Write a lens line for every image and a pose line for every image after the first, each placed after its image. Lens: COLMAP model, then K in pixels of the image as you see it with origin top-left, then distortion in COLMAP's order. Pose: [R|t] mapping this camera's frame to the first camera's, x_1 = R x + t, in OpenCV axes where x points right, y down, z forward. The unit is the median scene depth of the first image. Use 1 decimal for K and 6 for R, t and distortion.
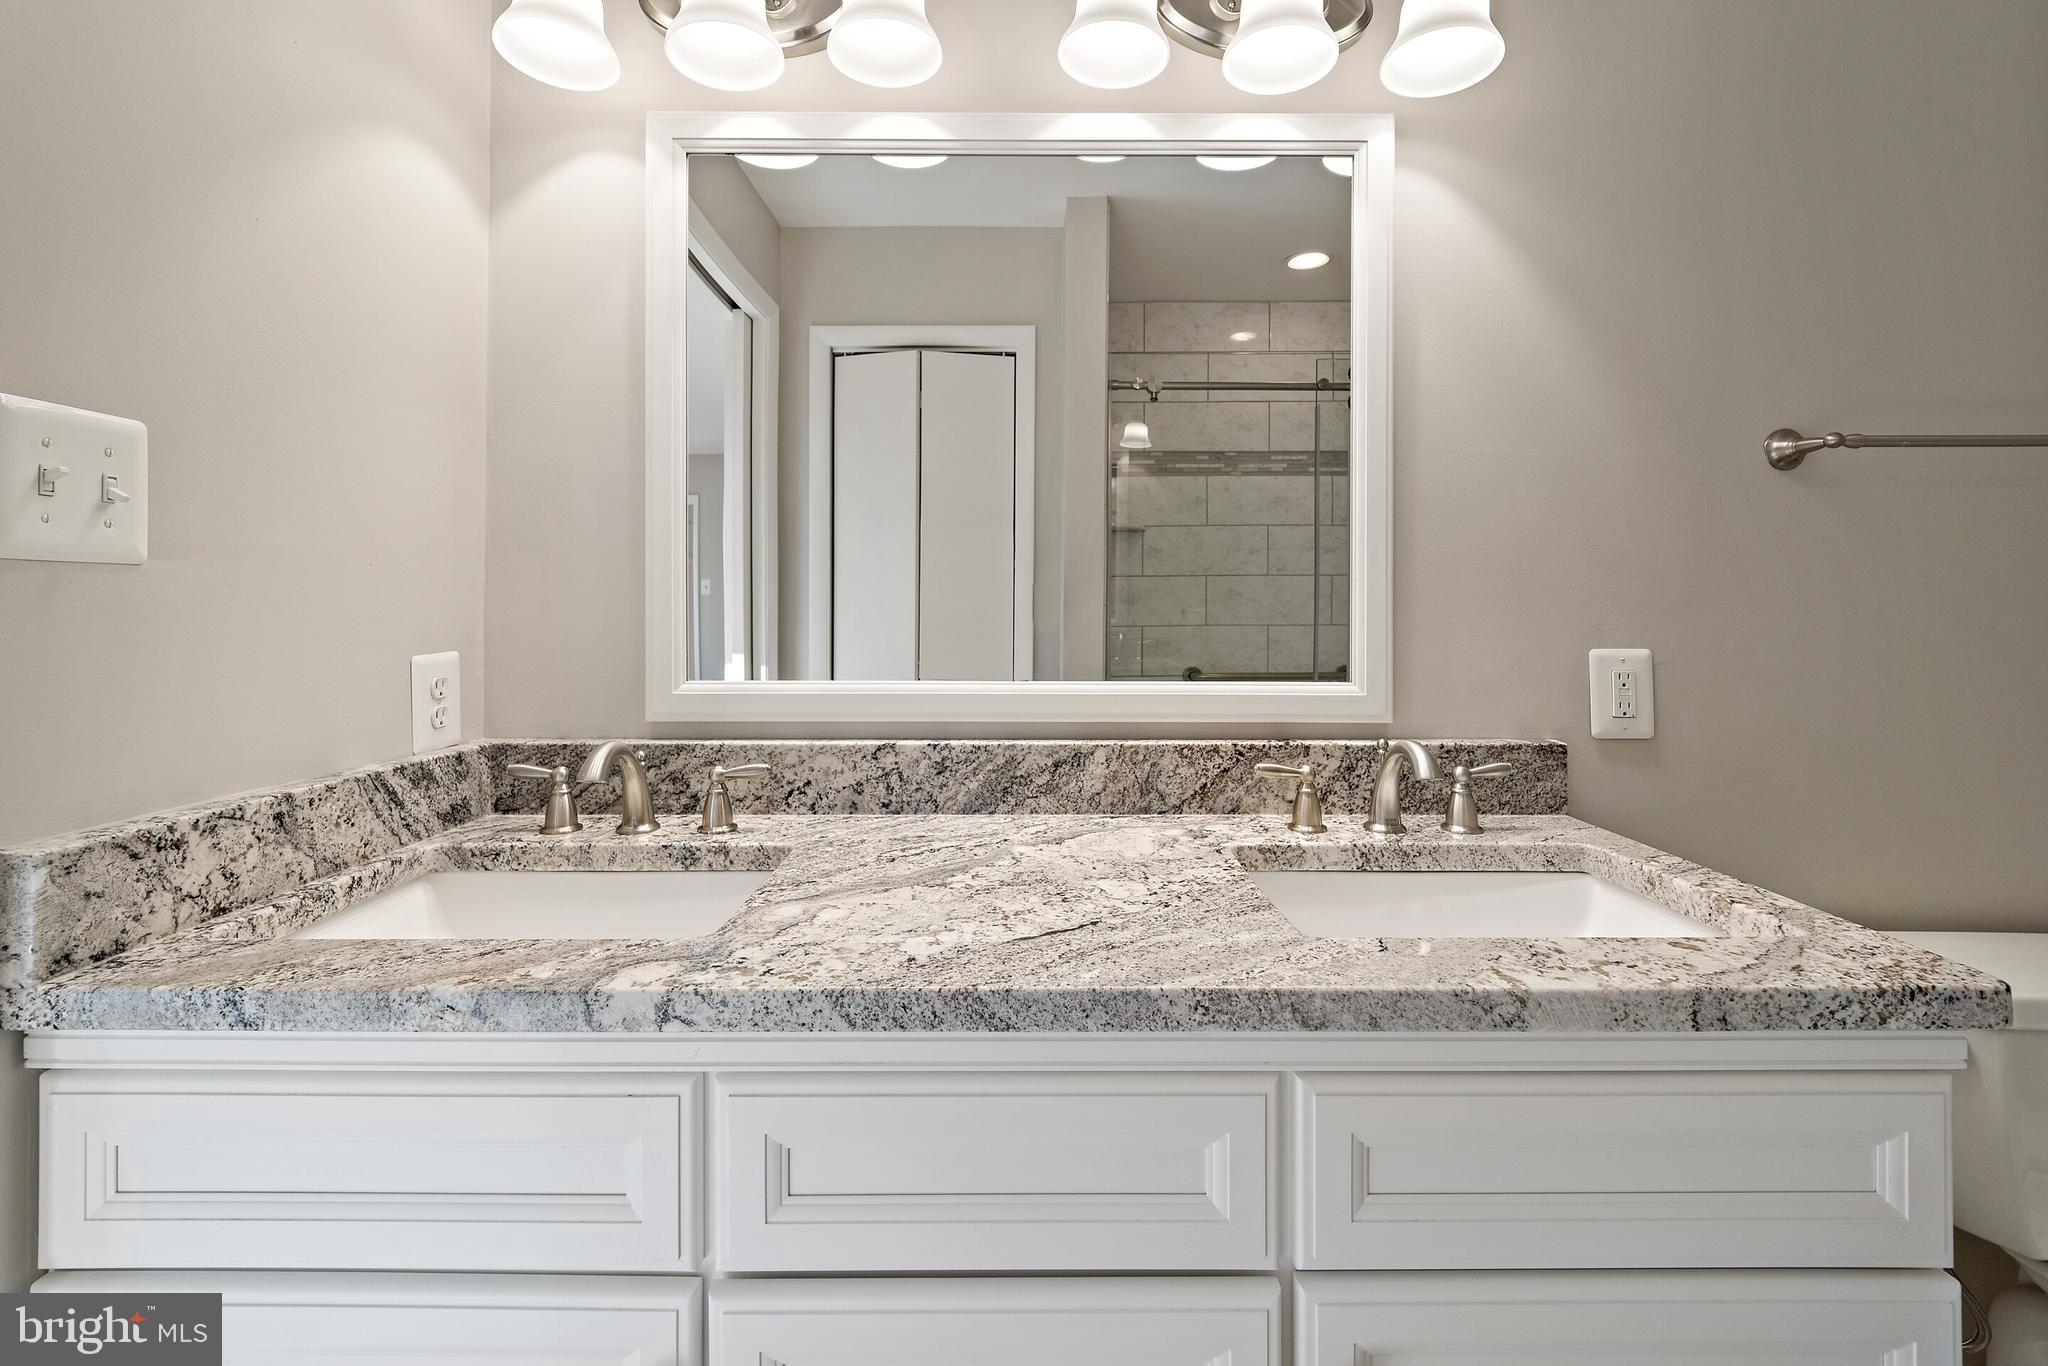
lens RADIAL K [[845.6, 0, 983.4], [0, 845.6, 603.8], [0, 0, 1]] dist [0.002636, -0.000508]
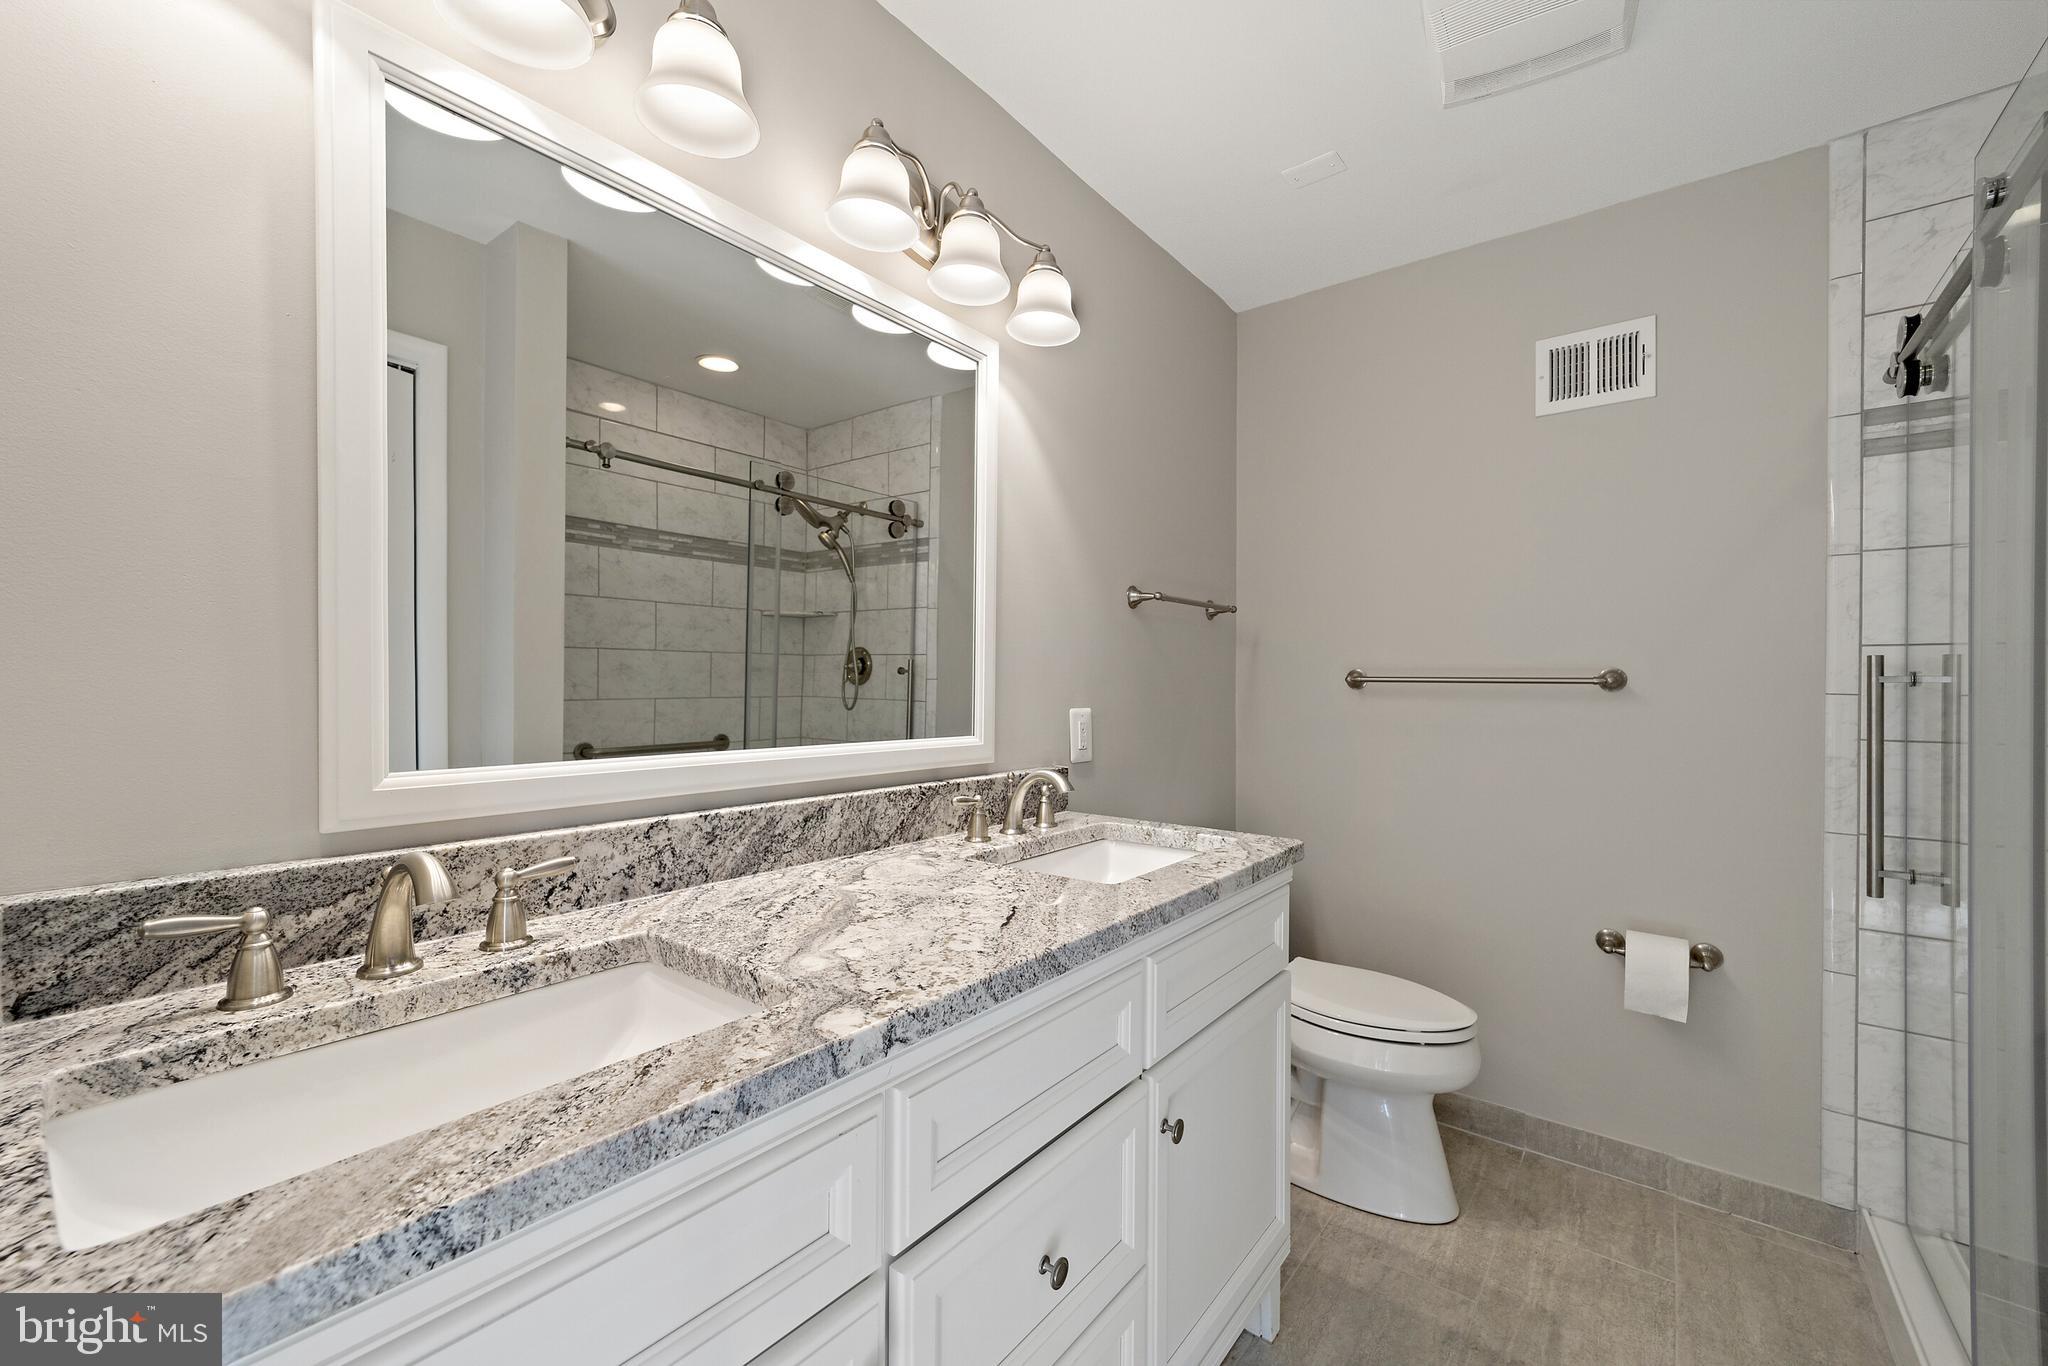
lens RADIAL K [[815.8, 0, 1017.1], [0, 815.8, 687.2], [0, 0, 1]] dist [0.005574, -0.002909]
pose [[0.621628, 0.002313, 0.783309, -0.635667], [-0.011434, 0.999916, 0.006122, 0.003462], [-0.783229, -0.012762, 0.621602, 0.111974]]
